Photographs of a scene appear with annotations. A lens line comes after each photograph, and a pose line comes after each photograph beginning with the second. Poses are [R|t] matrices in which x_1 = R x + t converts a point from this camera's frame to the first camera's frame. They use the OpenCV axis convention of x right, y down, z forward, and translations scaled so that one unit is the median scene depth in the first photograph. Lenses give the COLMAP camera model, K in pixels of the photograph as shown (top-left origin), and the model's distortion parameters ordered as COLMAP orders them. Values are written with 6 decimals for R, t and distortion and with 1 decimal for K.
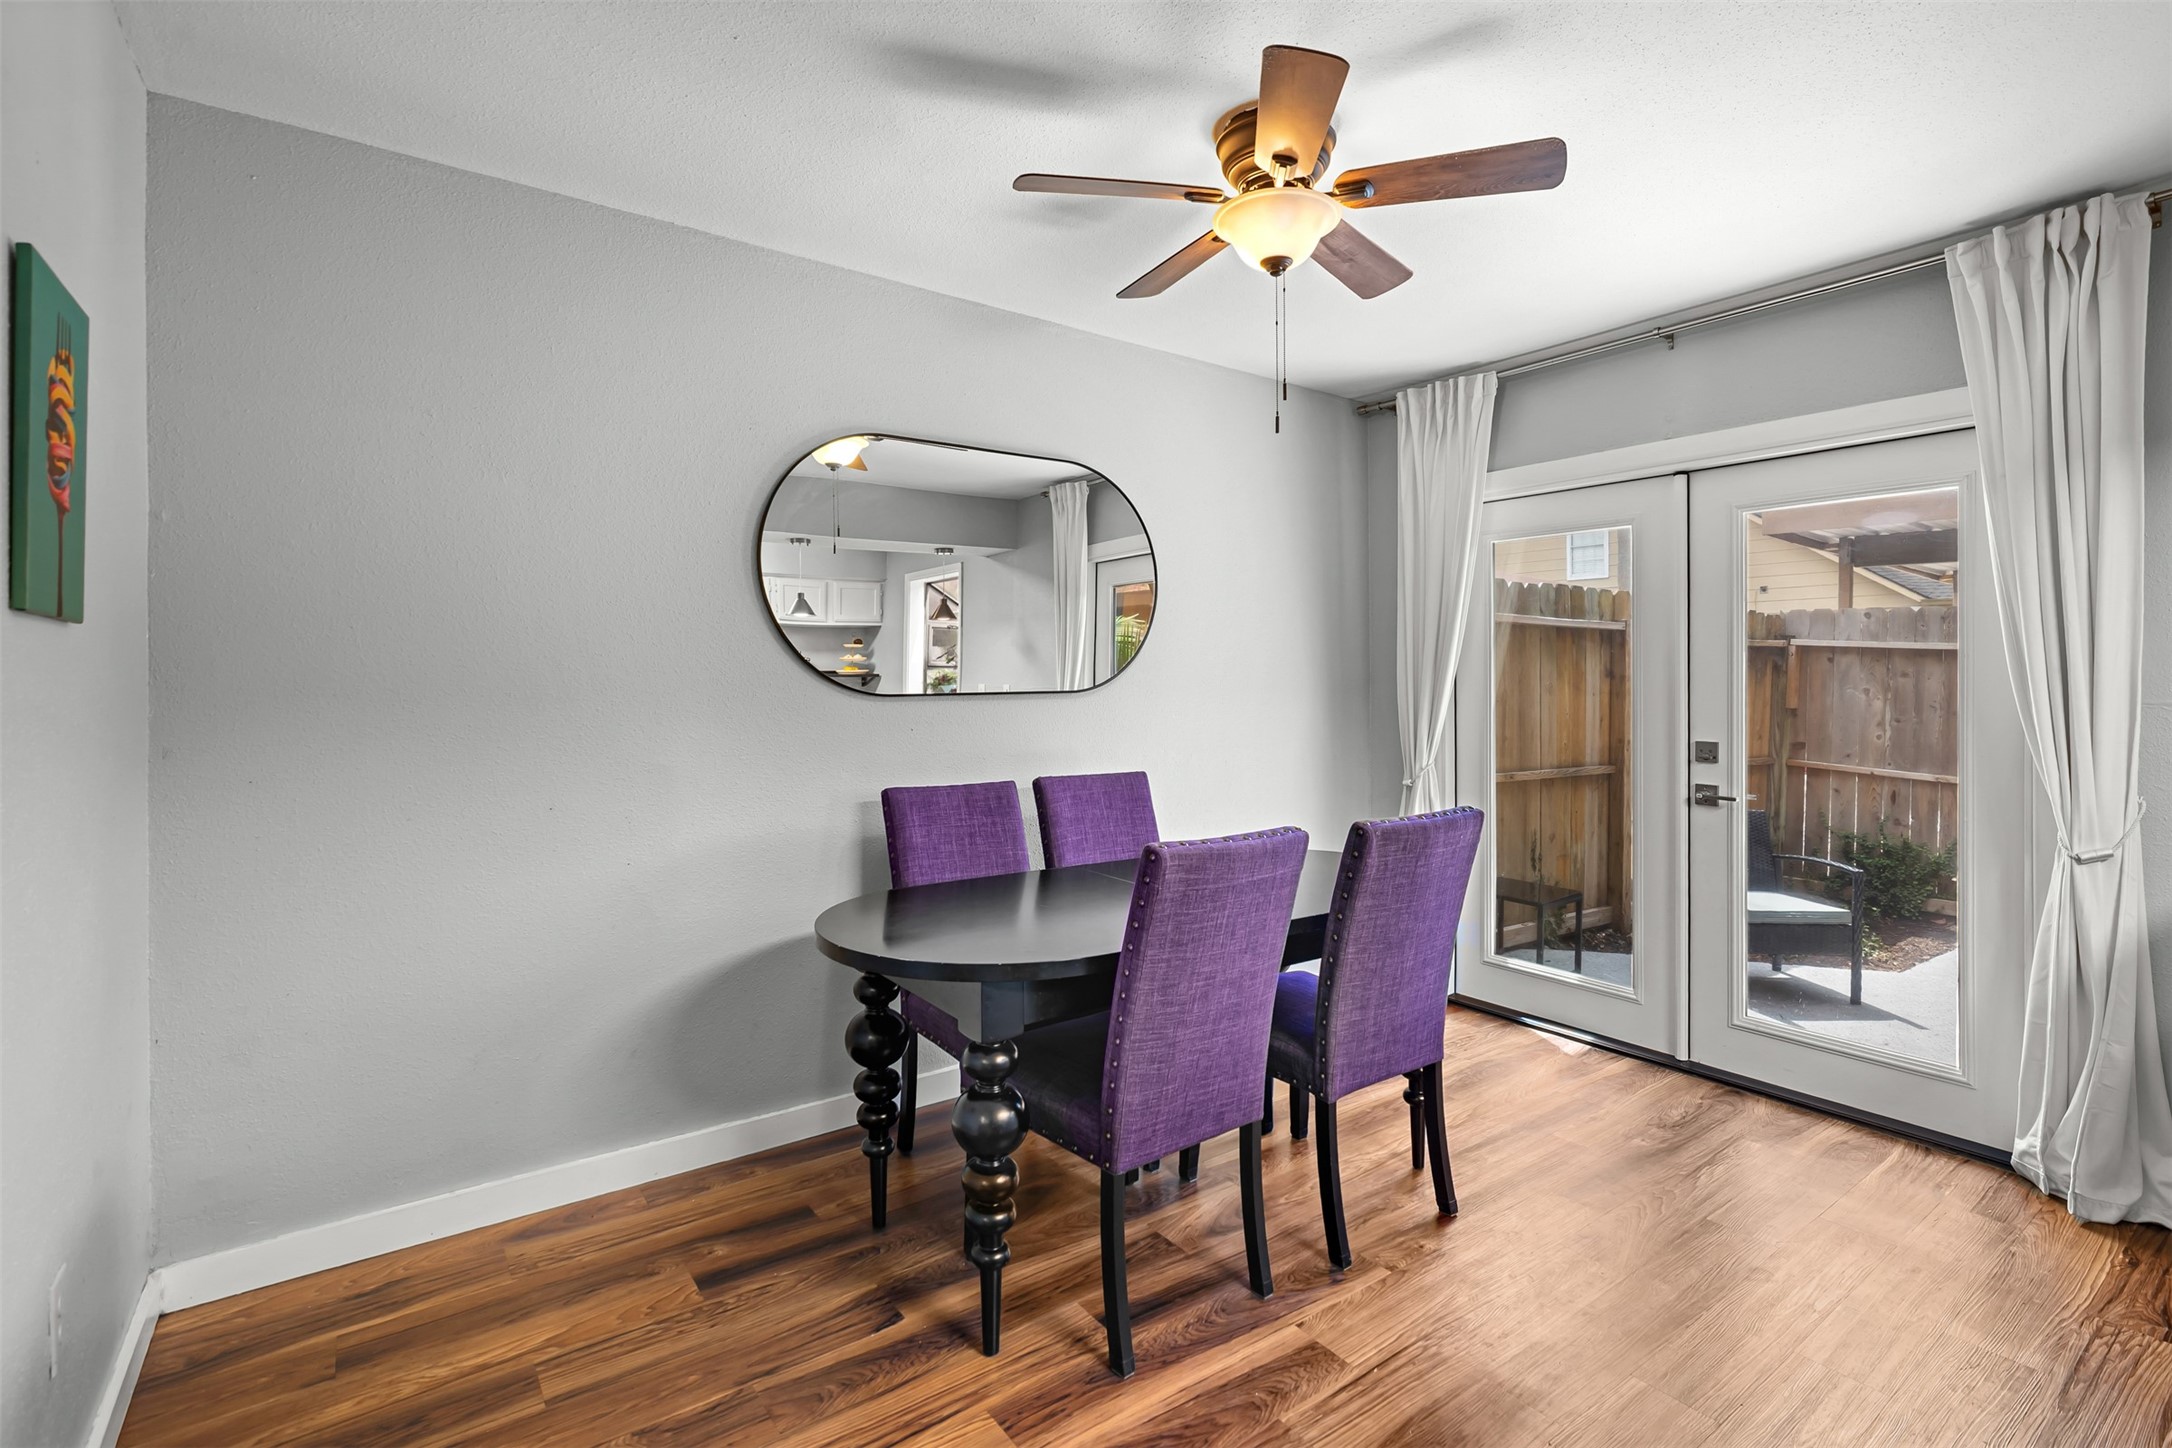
lens RADIAL K [[1002.9, 0, 1090.2], [0, 1002.9, 661.5], [0, 0, 1]] dist [-0.001160, -0.000004]
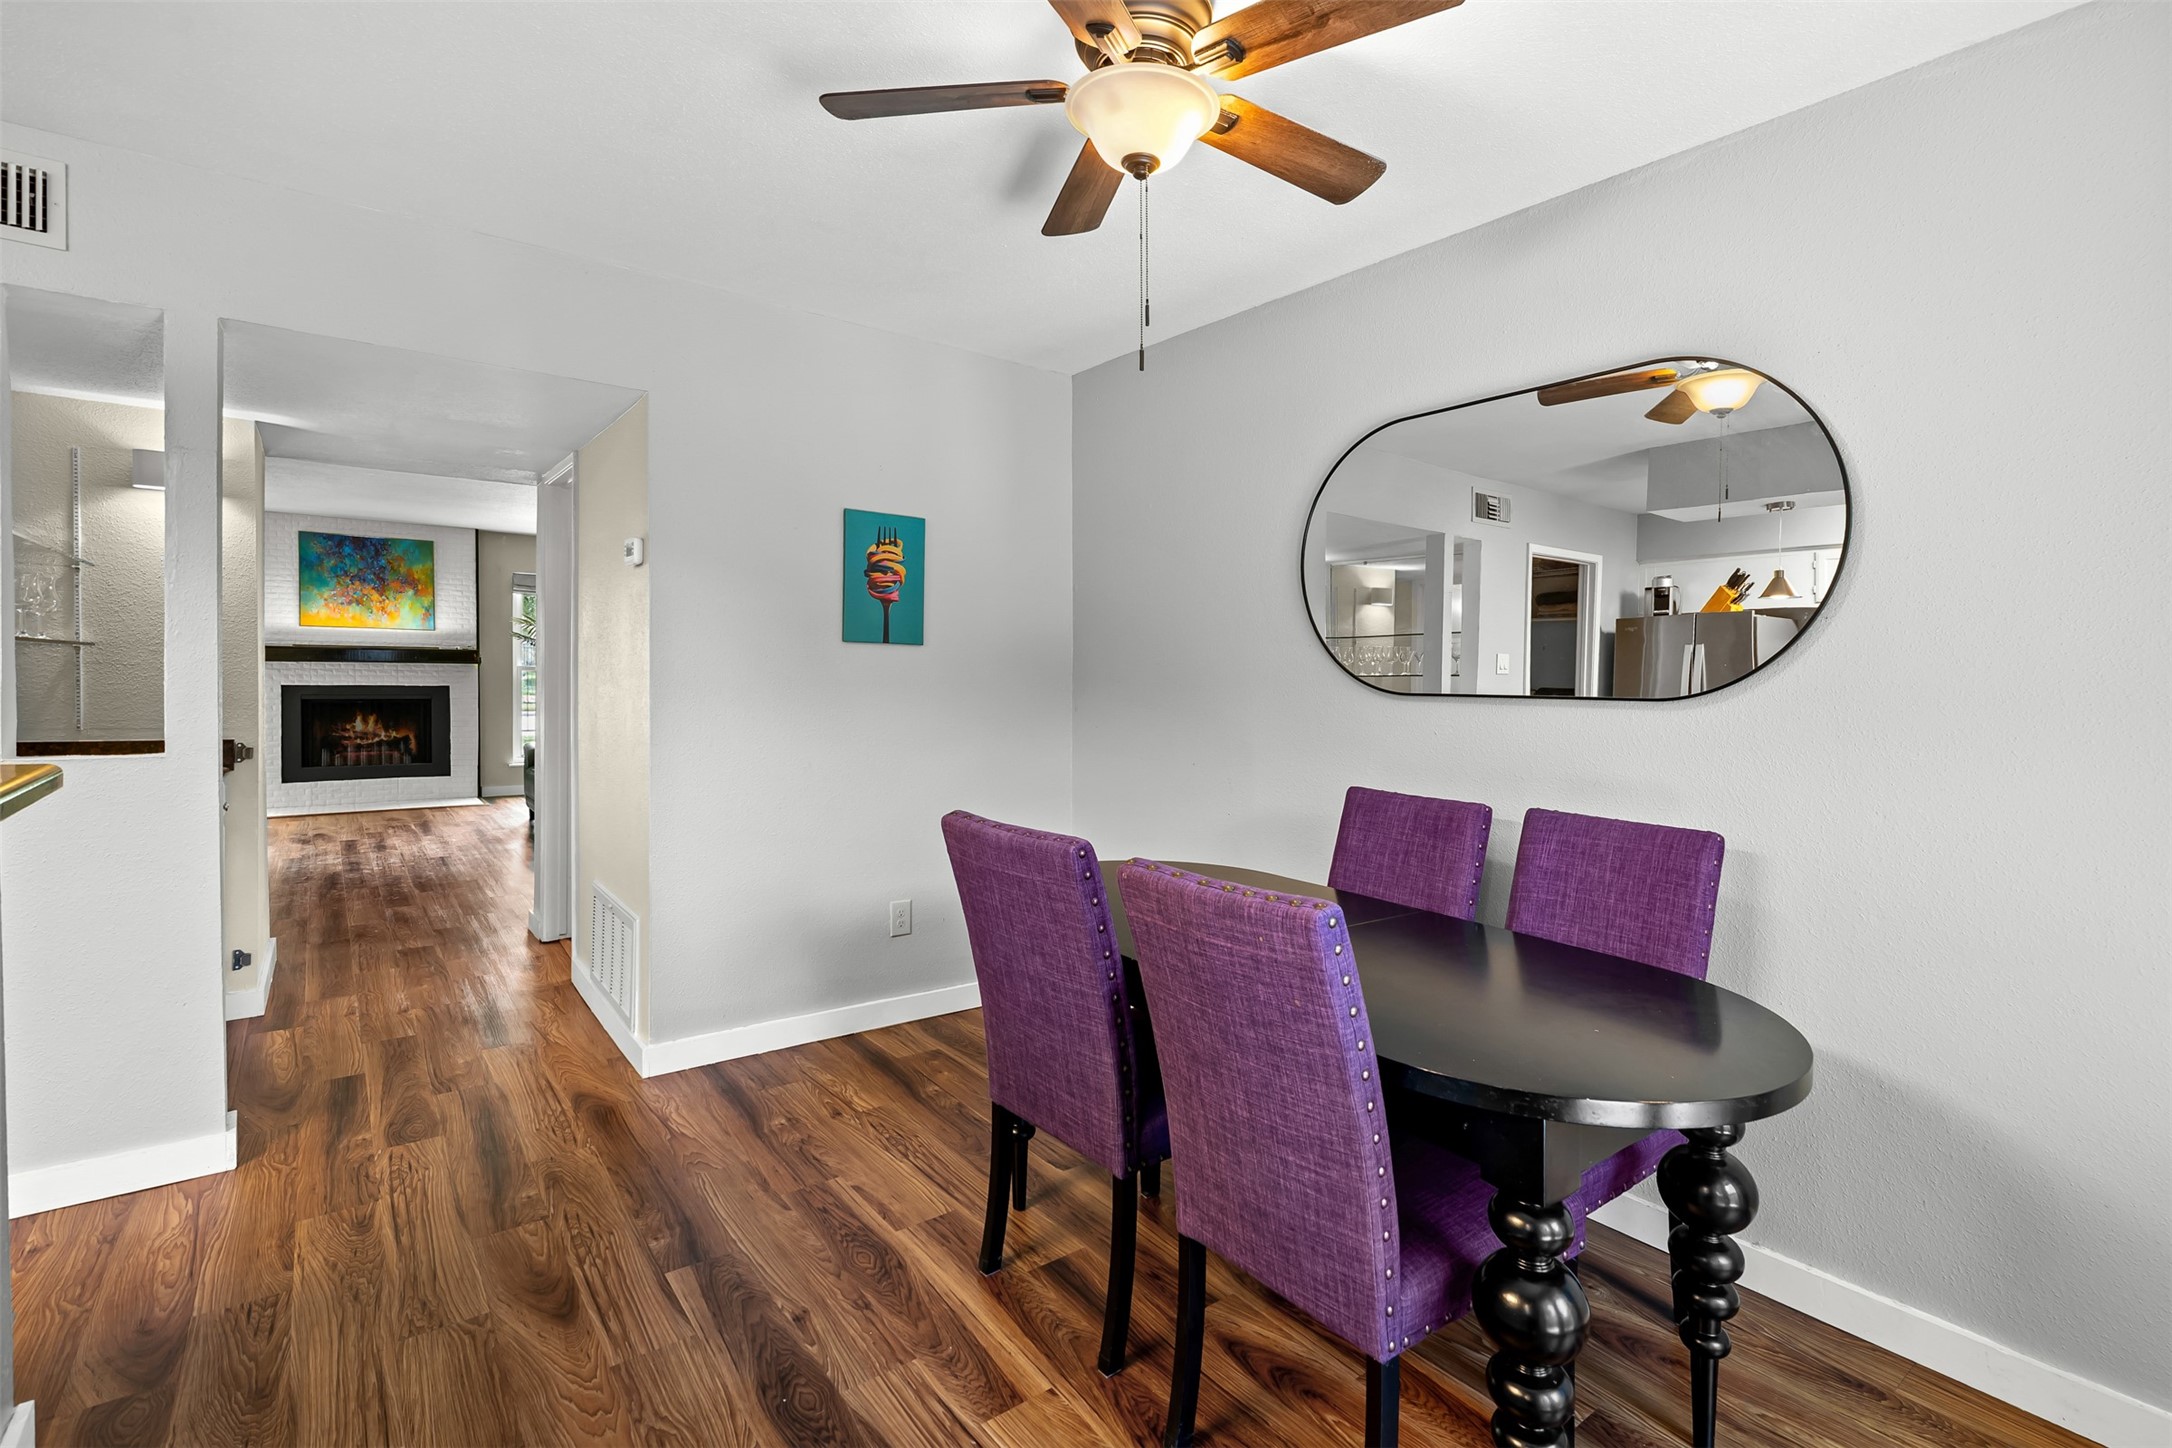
lens RADIAL K [[1022.8, 0, 1101.0], [0, 1022.8, 680.4], [0, 0, 1]] dist [-0.001934, -0.000448]
pose [[0.020243, 0.008235, -0.999761, 0.968569], [-0.000575, 0.999966, 0.008225, 0.017626], [0.999795, 0.000409, 0.020247, 0.890937]]
